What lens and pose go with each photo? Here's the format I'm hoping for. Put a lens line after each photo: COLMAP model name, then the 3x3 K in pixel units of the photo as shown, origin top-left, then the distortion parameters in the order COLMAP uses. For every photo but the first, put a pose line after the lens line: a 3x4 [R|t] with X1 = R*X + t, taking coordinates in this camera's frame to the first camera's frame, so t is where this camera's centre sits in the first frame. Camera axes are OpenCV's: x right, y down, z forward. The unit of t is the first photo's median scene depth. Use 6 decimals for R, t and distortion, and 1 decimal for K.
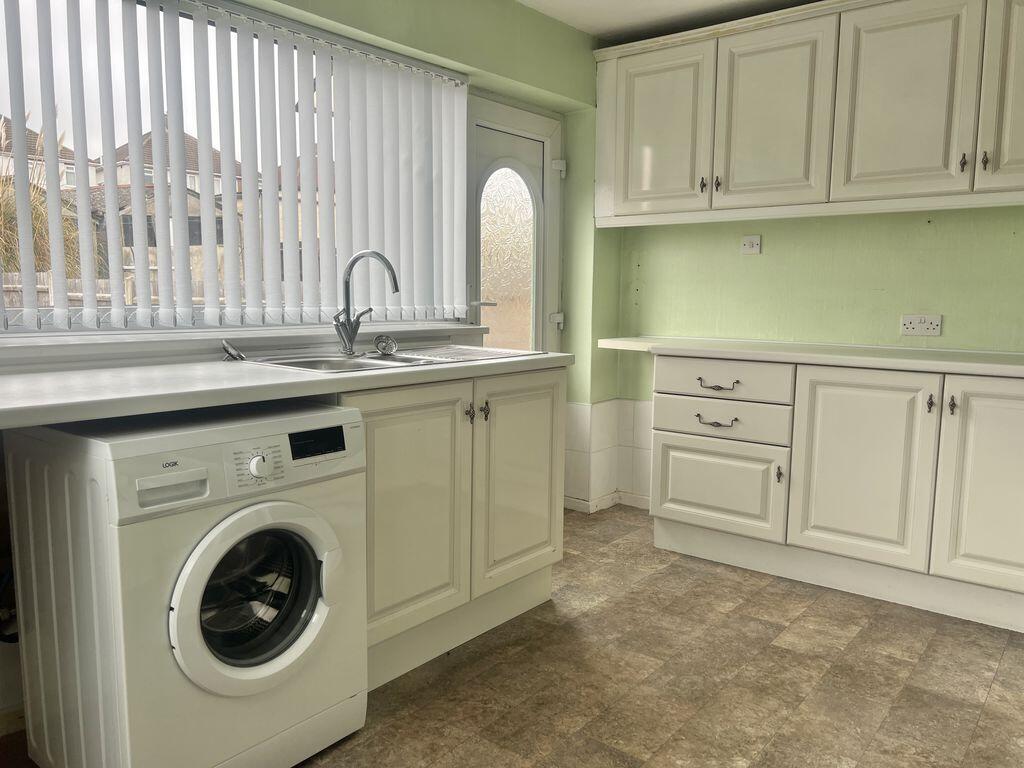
lens RADIAL K [[768.5, 0, 516.3], [0, 768.5, 389.3], [0, 0, 1]] dist [0.075091, -0.088529]
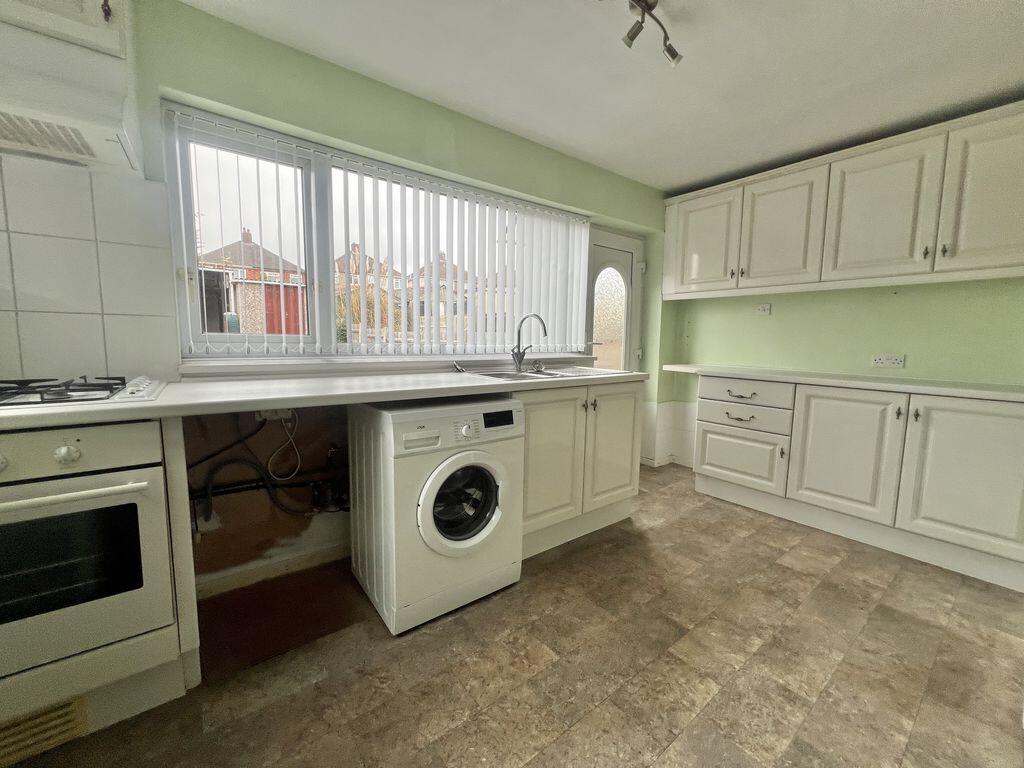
lens RADIAL K [[407.5, 0, 509.3], [0, 407.5, 379.3], [0, 0, 1]] dist [-0.001543, -0.000116]
pose [[0.969811, 0.029857, -0.242022, -0.005283], [-0.036166, 0.999111, -0.021668, -0.002555], [0.241160, 0.029766, 0.970029, 0.063618]]
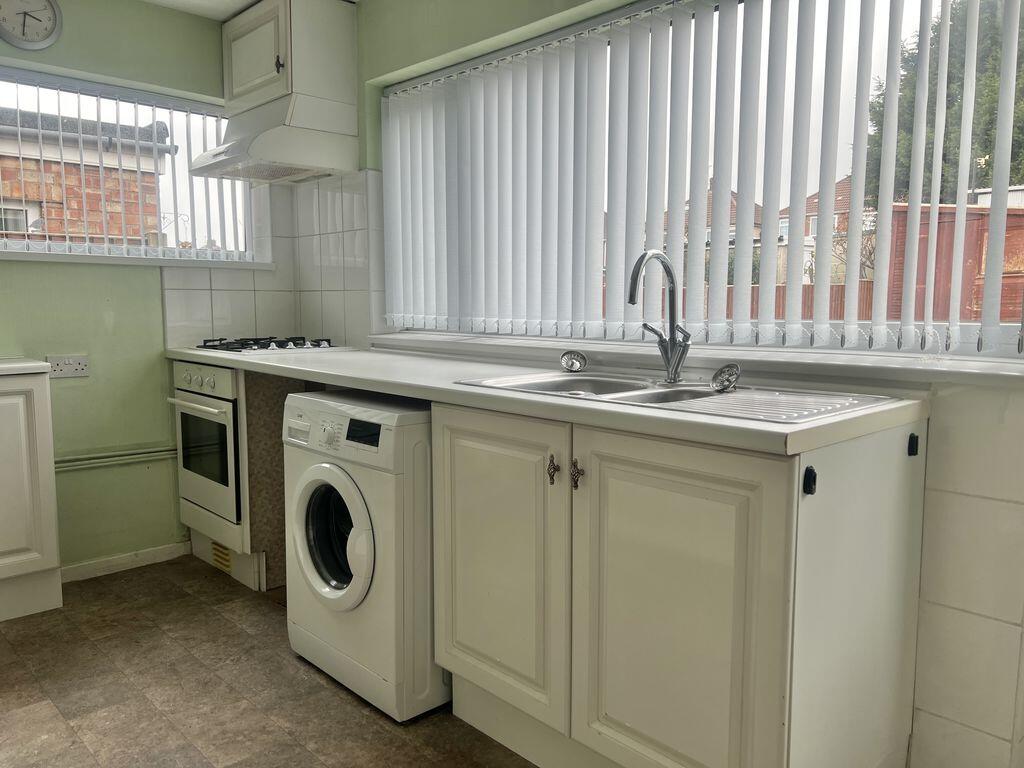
lens RADIAL K [[772.4, 0, 508.8], [0, 772.4, 386.7], [0, 0, 1]] dist [0.060467, -0.067825]
pose [[-0.143188, 0.098344, -0.984797, 0.593733], [-0.126970, 0.985003, 0.116826, -0.113549], [0.981517, 0.141768, -0.128554, 0.948475]]
